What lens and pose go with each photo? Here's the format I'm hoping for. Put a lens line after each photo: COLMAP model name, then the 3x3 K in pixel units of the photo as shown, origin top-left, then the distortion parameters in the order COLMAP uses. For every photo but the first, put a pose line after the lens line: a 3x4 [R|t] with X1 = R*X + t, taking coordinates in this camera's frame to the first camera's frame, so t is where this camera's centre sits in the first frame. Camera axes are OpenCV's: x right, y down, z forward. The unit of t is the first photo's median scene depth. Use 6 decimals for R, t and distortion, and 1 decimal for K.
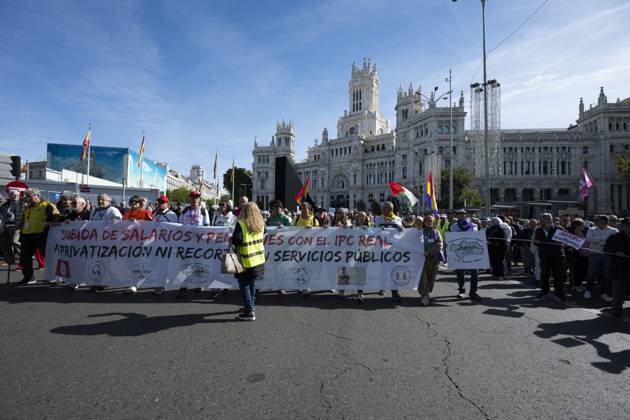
lens RADIAL K [[288.9, 0, 316.6], [0, 288.9, 210.9], [0, 0, 1]] dist [0.002277, -0.000095]
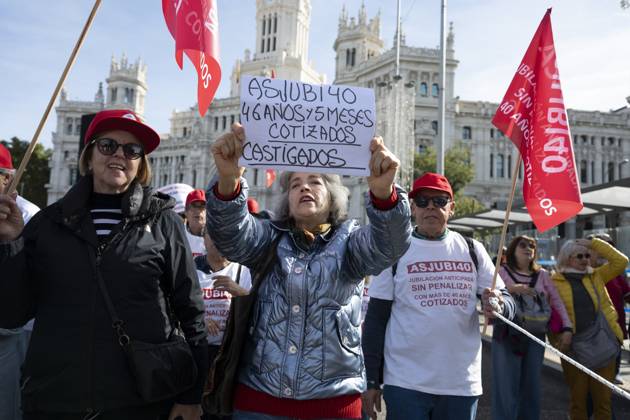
lens RADIAL K [[487.4, 0, 310.7], [0, 487.4, 211.9], [0, 0, 1]] dist [0.001877, -0.000168]
pose [[0.977584, 0.049013, 0.204764, 0.050549], [-0.037149, 0.997422, -0.061388, 0.005250], [-0.207245, 0.052405, 0.976885, 0.121244]]
